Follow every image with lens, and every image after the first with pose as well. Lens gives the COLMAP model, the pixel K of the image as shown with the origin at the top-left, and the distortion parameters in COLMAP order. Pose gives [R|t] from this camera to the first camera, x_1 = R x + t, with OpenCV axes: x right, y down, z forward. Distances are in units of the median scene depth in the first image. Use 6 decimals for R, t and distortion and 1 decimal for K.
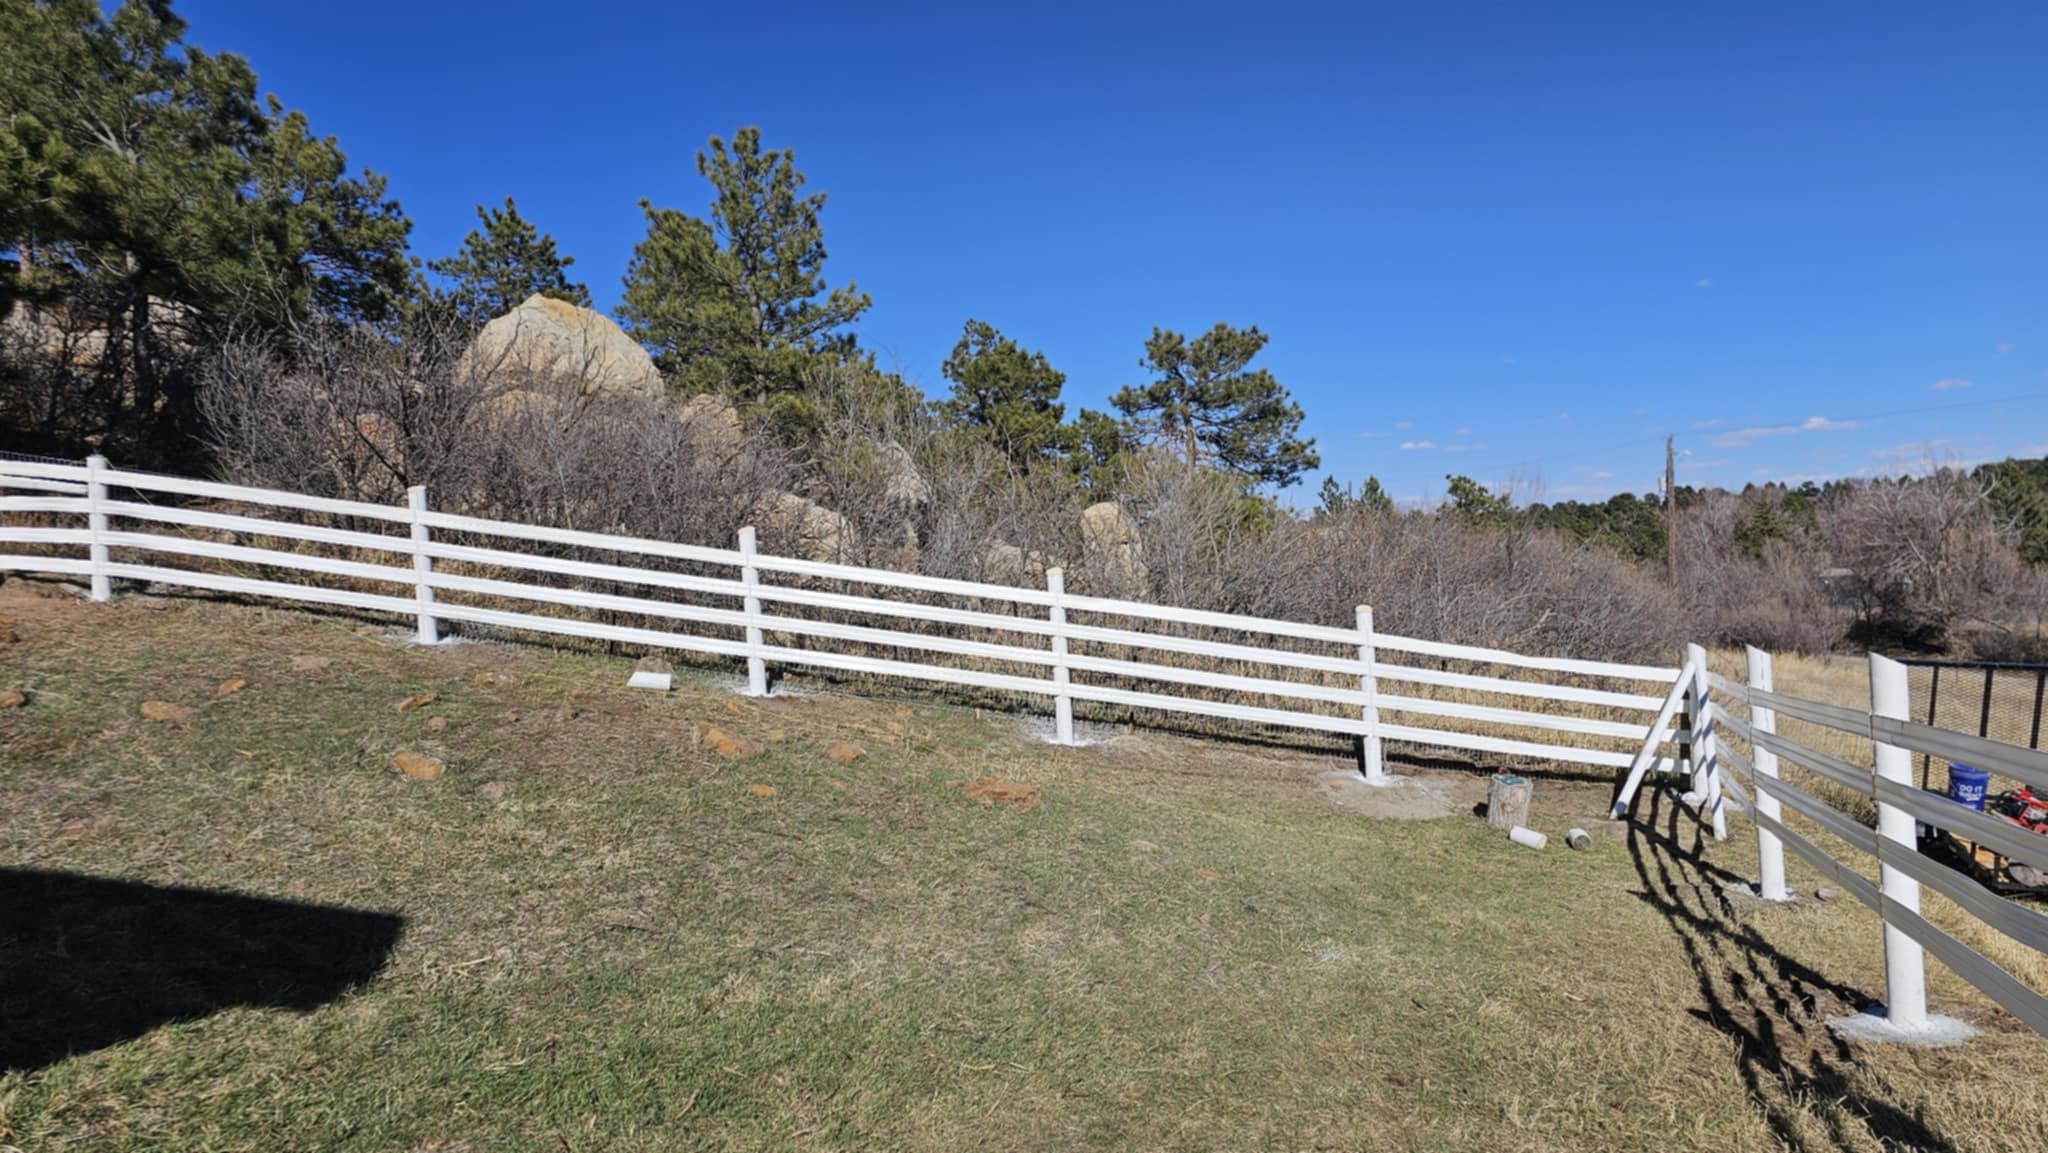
lens RADIAL K [[1368.6, 0, 1022.5], [0, 1368.6, 593.2], [0, 0, 1]] dist [0.080072, -0.064581]
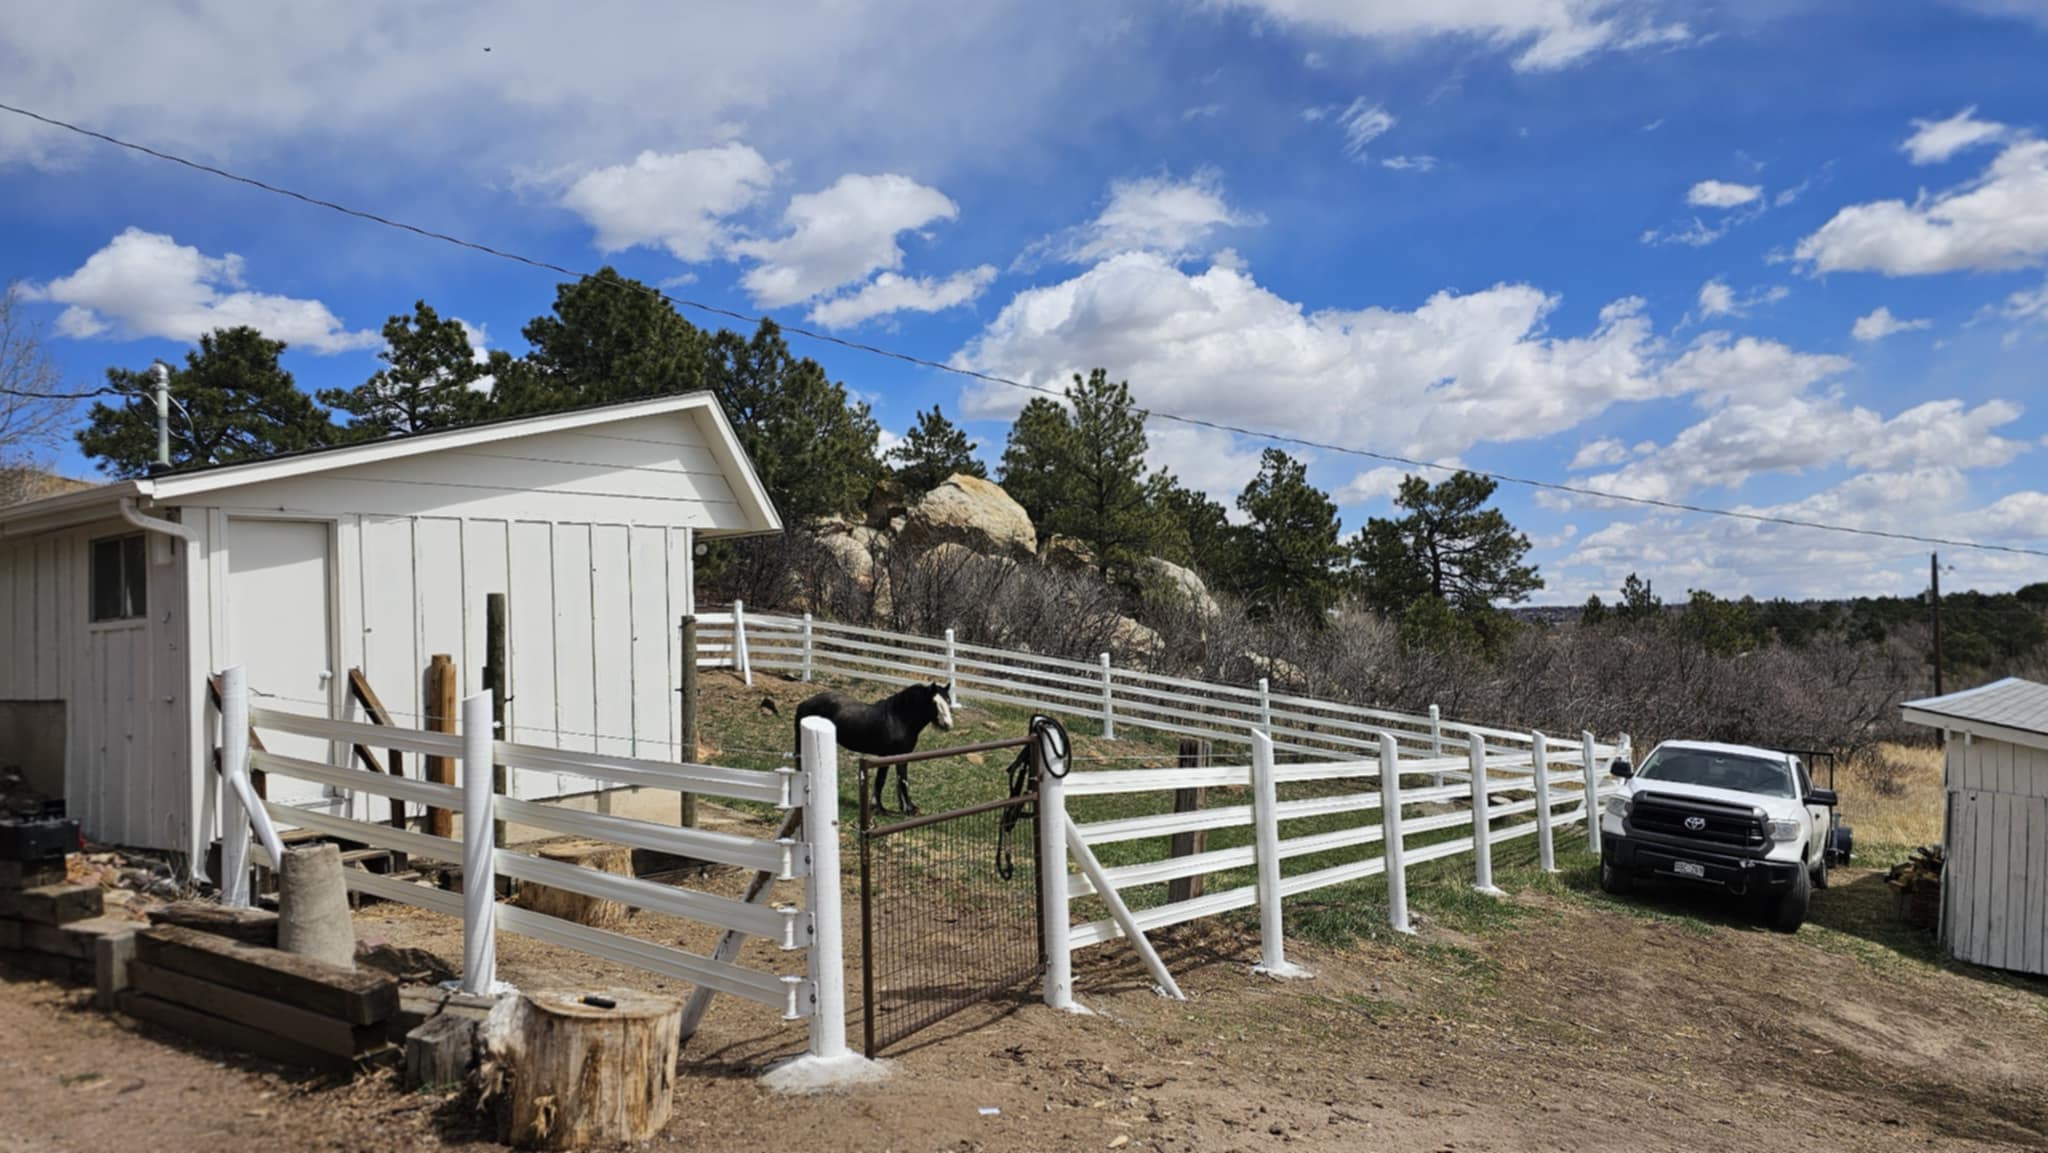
lens RADIAL K [[1368.6, 0, 1022.5], [0, 1368.6, 593.2], [0, 0, 1]] dist [0.080072, -0.064581]
pose [[0.973947, 0.016595, -0.226169, 0.124765], [-0.028955, 0.998256, -0.051440, -0.029067], [0.224921, 0.056649, 0.972729, -0.914995]]
